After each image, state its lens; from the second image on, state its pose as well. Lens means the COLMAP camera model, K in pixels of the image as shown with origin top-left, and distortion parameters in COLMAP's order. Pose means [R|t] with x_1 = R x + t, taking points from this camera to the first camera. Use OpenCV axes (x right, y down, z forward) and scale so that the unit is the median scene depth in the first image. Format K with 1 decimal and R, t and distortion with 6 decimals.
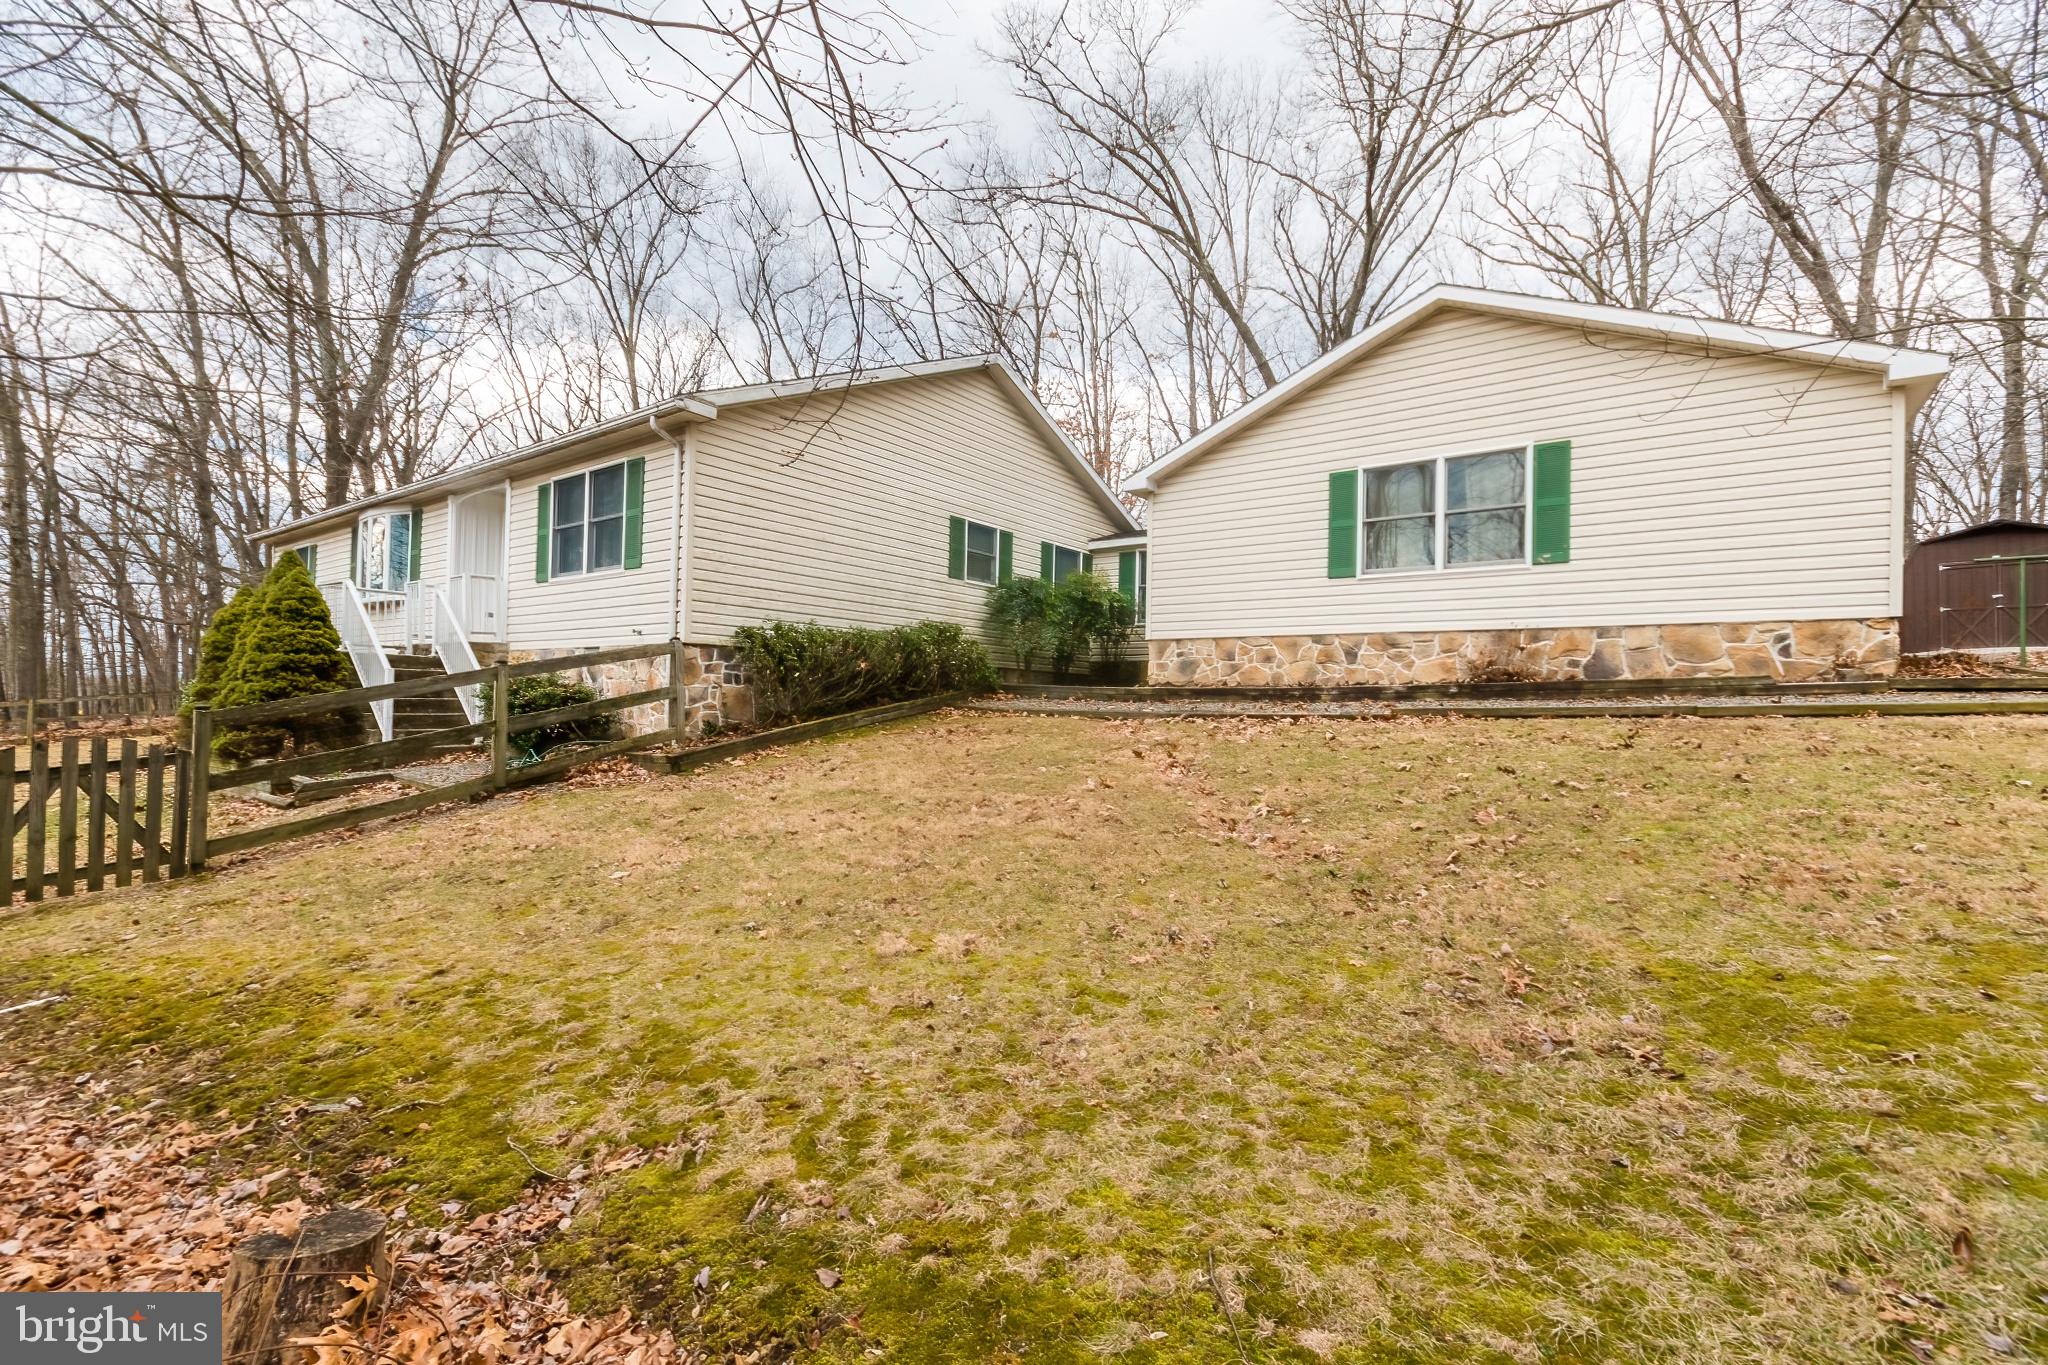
lens RADIAL K [[867.8, 0, 1010.7], [0, 867.8, 690.4], [0, 0, 1]] dist [0.001938, -0.000195]
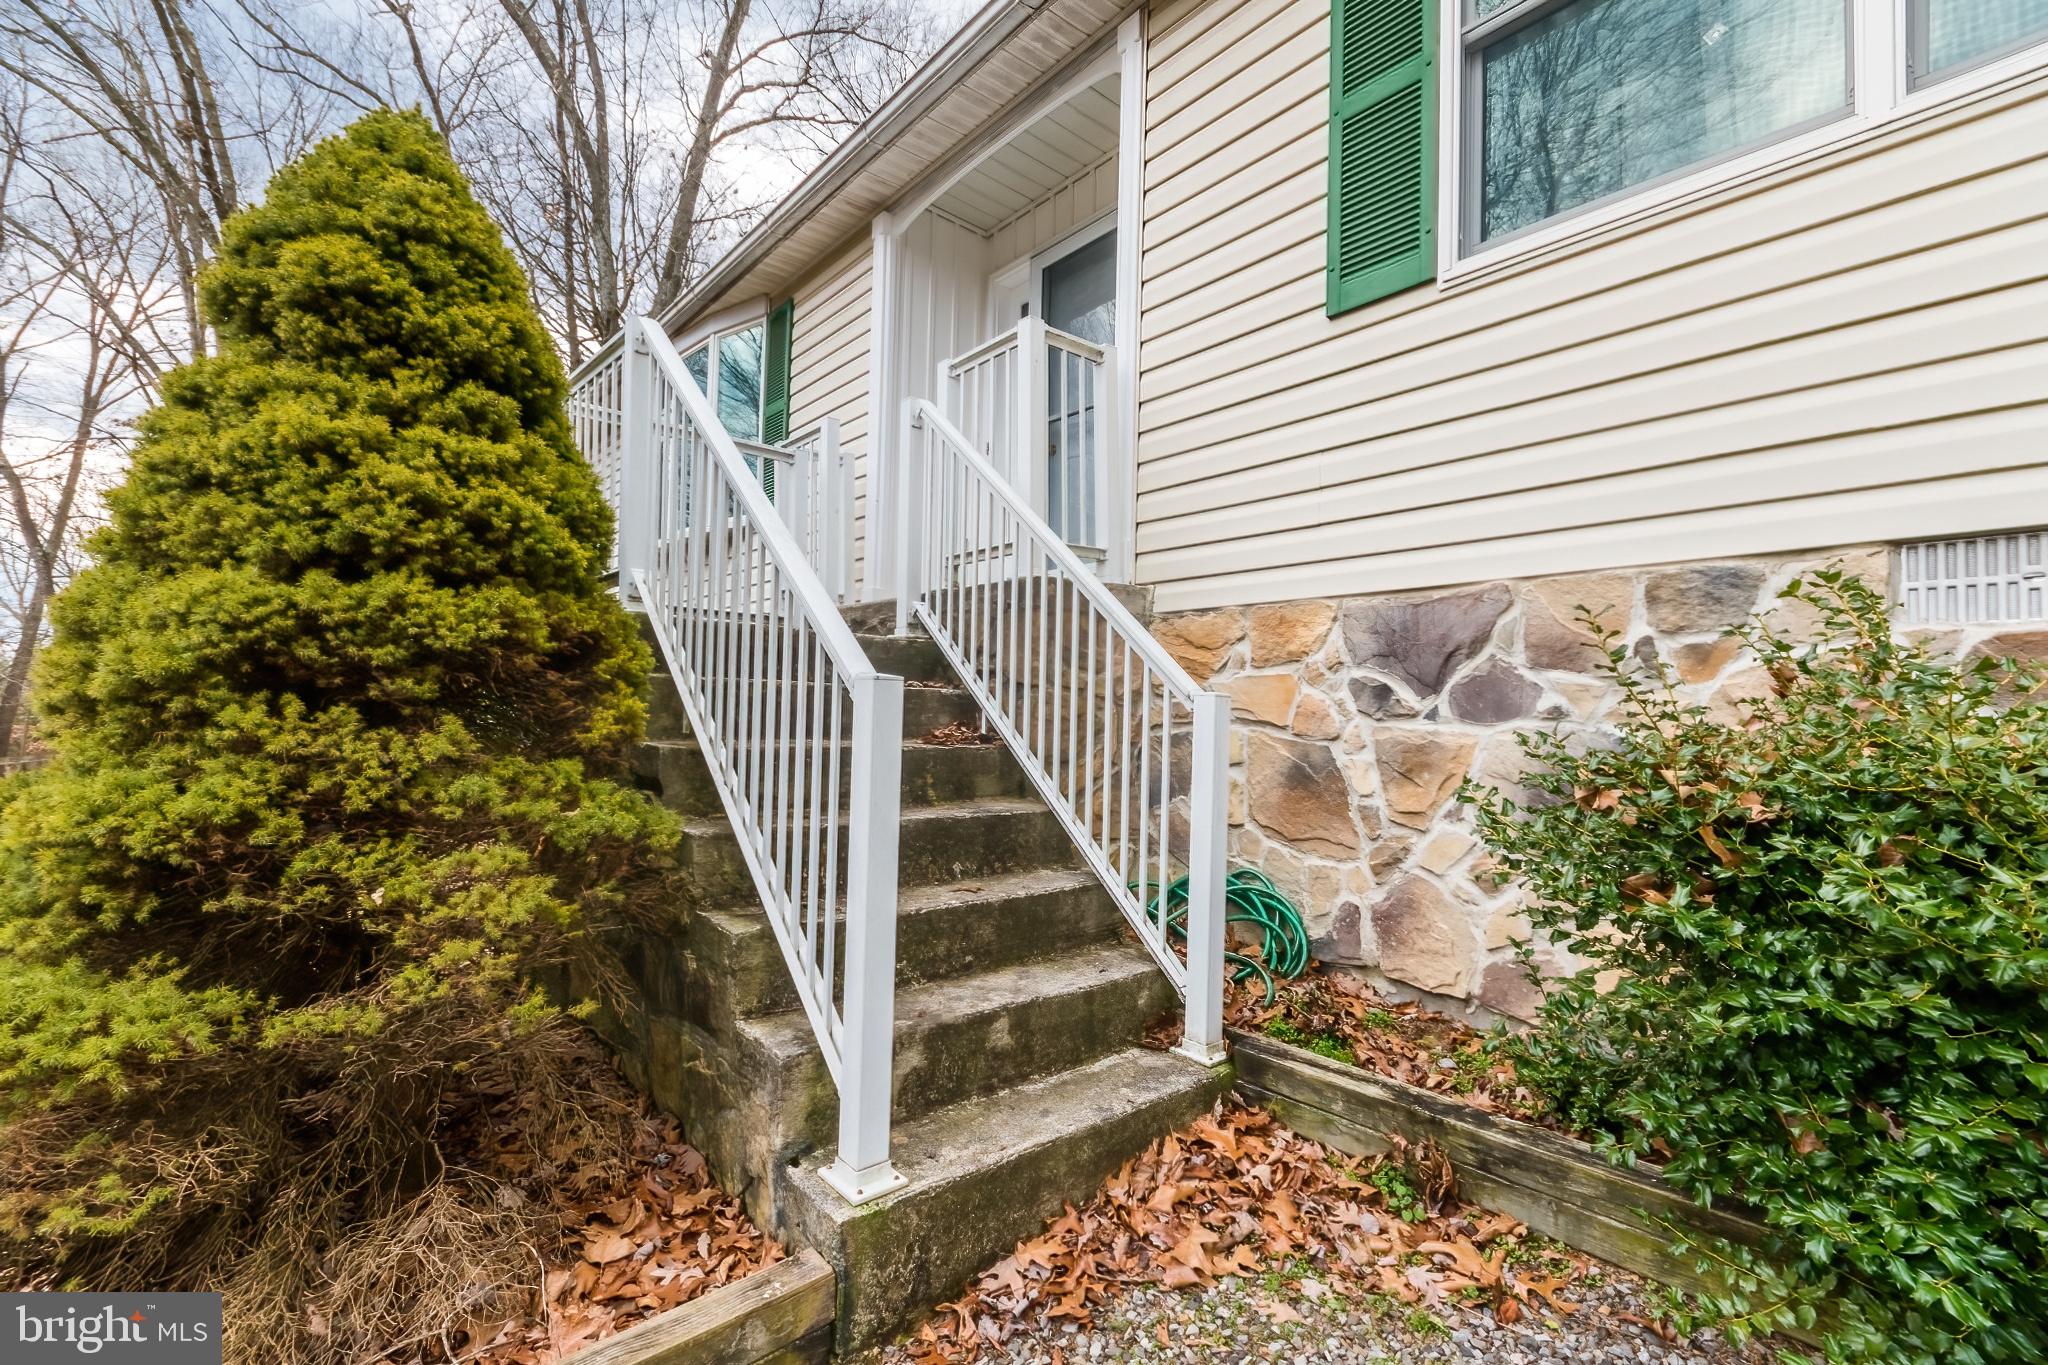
lens RADIAL K [[867.8, 0, 1010.7], [0, 867.8, 690.4], [0, 0, 1]] dist [0.001938, -0.000195]
pose [[0.972765, -0.004313, -0.231755, -0.662287], [-0.000369, 0.999797, -0.020155, -0.019487], [0.231795, 0.019691, 0.972565, 0.861829]]
